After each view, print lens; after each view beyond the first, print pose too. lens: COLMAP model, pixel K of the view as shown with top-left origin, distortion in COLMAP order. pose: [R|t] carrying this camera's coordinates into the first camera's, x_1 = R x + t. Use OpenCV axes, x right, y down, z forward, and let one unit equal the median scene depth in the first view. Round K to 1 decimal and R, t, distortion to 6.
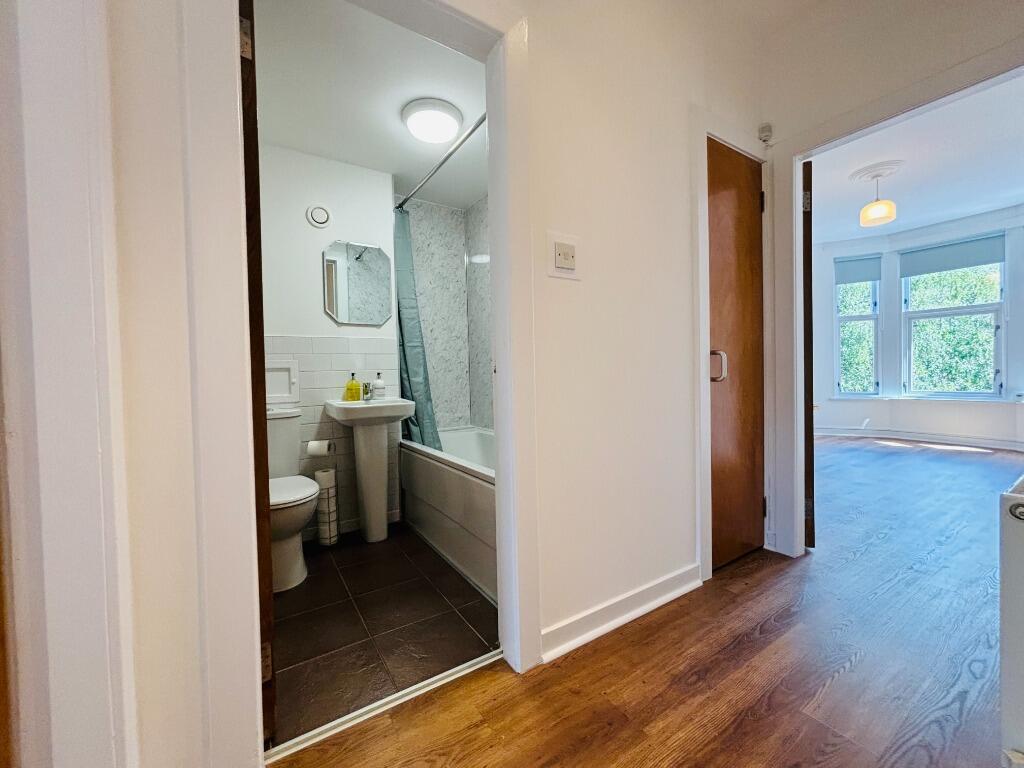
lens RADIAL K [[412.7, 0, 510.8], [0, 412.7, 383.4], [0, 0, 1]] dist [0.002868, 0.000150]
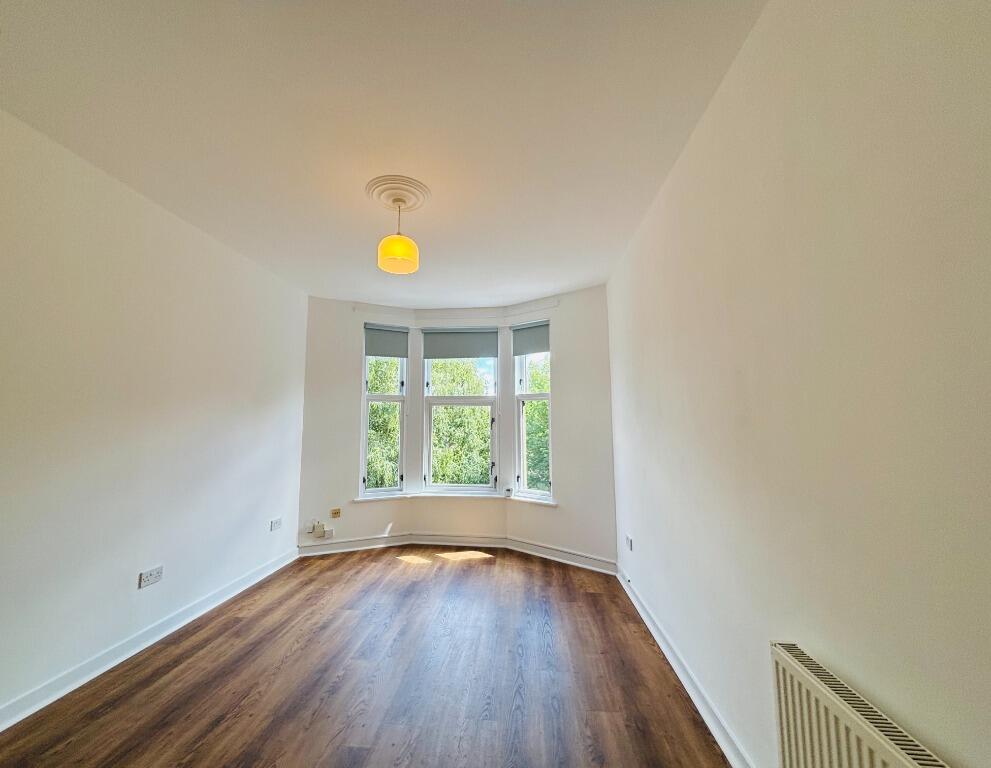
lens RADIAL K [[412.7, 0, 493.2], [0, 412.7, 384.5], [0, 0, 1]] dist [0.001965, 0.000029]
pose [[0.603206, 0.099221, 0.791389, 0.316024], [0.008021, 0.991427, -0.130415, -0.077403], [-0.797545, 0.085014, 0.597239, 0.334509]]
